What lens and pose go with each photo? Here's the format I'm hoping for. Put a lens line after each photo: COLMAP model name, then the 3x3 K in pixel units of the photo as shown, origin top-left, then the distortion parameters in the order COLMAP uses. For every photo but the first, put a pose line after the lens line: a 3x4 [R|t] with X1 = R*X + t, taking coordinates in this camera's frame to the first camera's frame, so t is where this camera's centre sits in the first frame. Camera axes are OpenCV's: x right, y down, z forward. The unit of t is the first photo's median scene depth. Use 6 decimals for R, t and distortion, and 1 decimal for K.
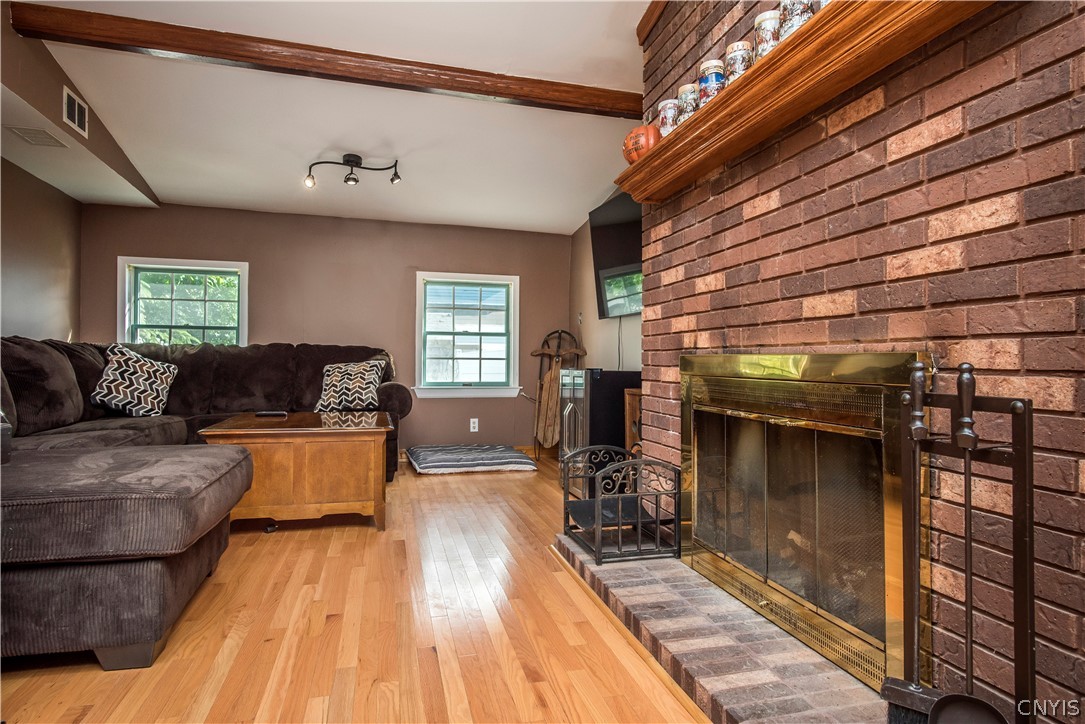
lens RADIAL K [[608.9, 0, 513.3], [0, 608.9, 350.3], [0, 0, 1]] dist [0.000030, -0.000674]
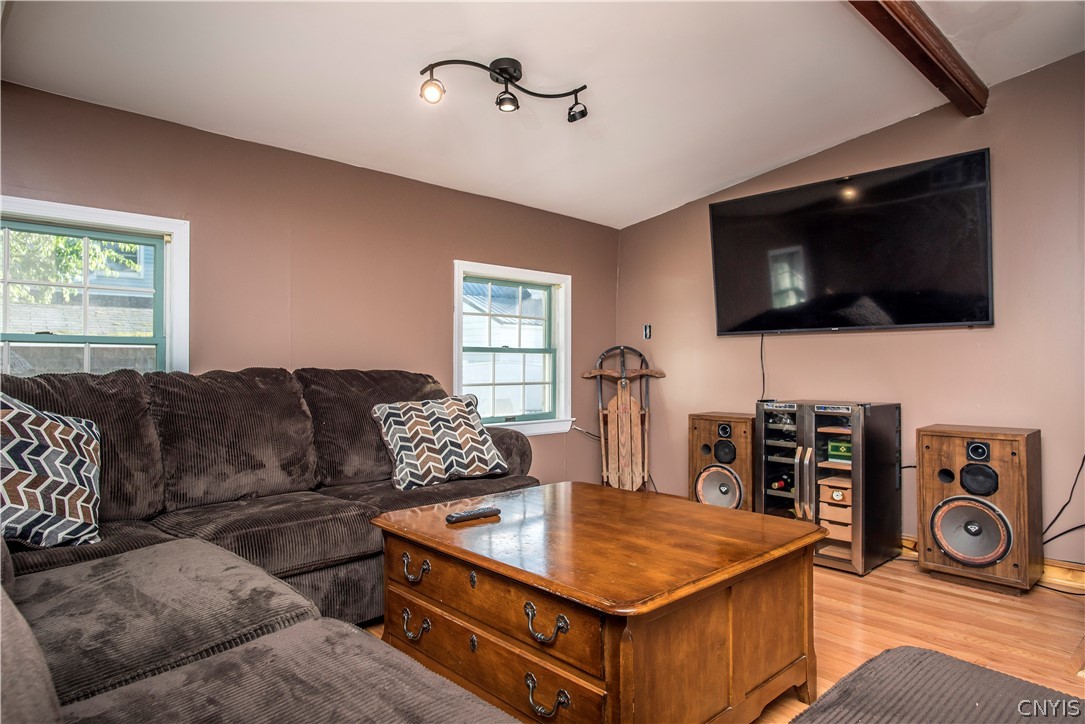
lens RADIAL K [[608.9, 0, 543.3], [0, 608.9, 362.0], [0, 0, 1]] dist [0.000030, -0.000674]
pose [[0.869653, -0.008371, 0.493593, -0.503785], [0.000554, 0.999872, 0.015981, -0.030366], [-0.493664, -0.013624, 0.869546, 0.425846]]
